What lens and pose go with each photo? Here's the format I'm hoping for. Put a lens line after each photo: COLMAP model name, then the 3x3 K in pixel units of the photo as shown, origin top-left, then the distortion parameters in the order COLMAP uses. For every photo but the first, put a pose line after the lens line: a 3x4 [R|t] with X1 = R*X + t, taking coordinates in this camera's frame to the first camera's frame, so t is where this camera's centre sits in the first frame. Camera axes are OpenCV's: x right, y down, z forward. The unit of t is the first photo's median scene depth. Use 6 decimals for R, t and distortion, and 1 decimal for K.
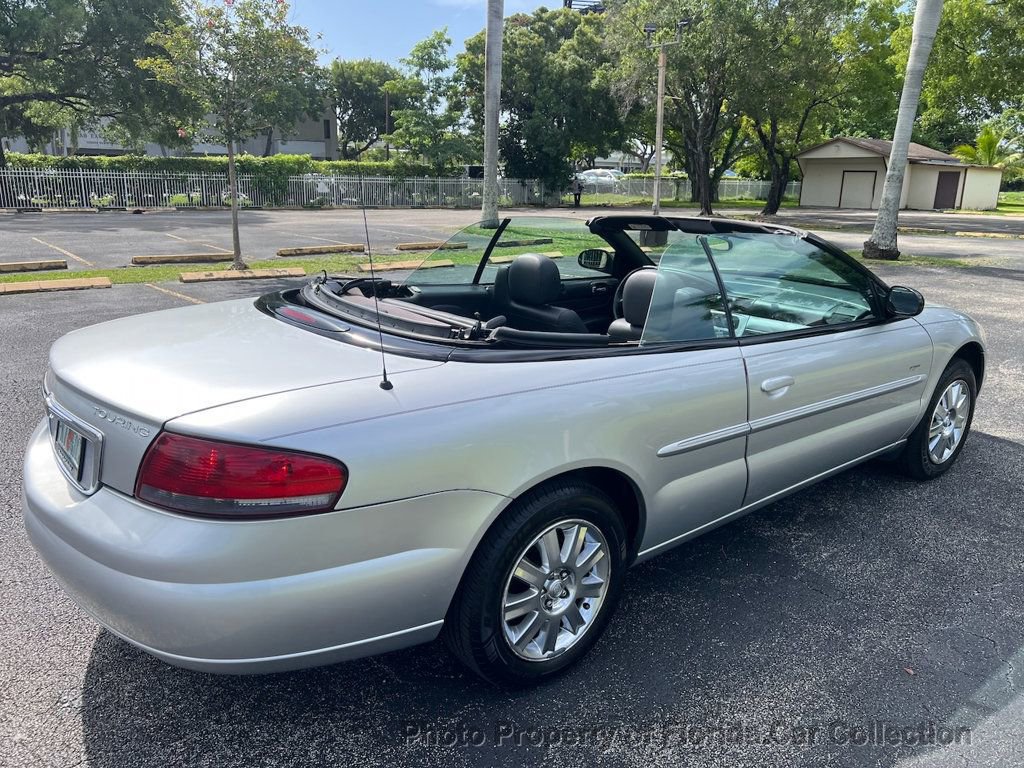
lens RADIAL K [[819.2, 0, 508.1], [0, 819.2, 345.0], [0, 0, 1]] dist [0.002751, -0.002202]
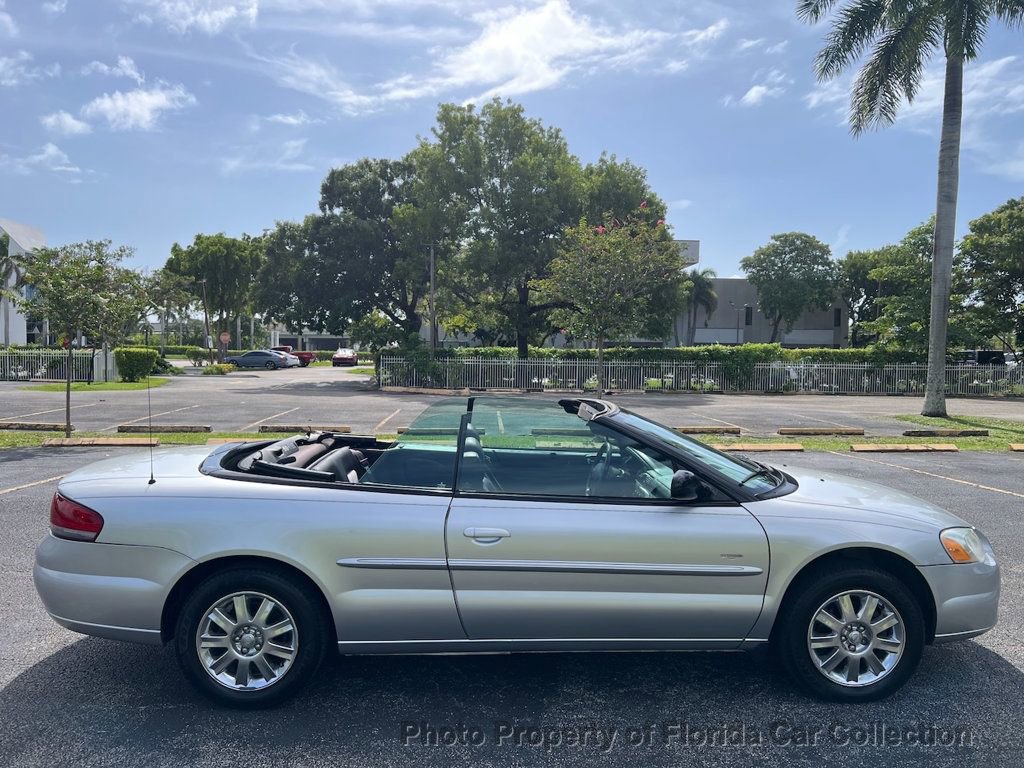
lens RADIAL K [[790.1, 0, 507.8], [0, 790.1, 343.8], [0, 0, 1]] dist [0.048895, -0.095817]
pose [[0.773352, -0.022471, -0.633579, 0.151275], [-0.121068, 0.975745, -0.182384, -0.002146], [0.622310, 0.217753, 0.751874, 0.011066]]
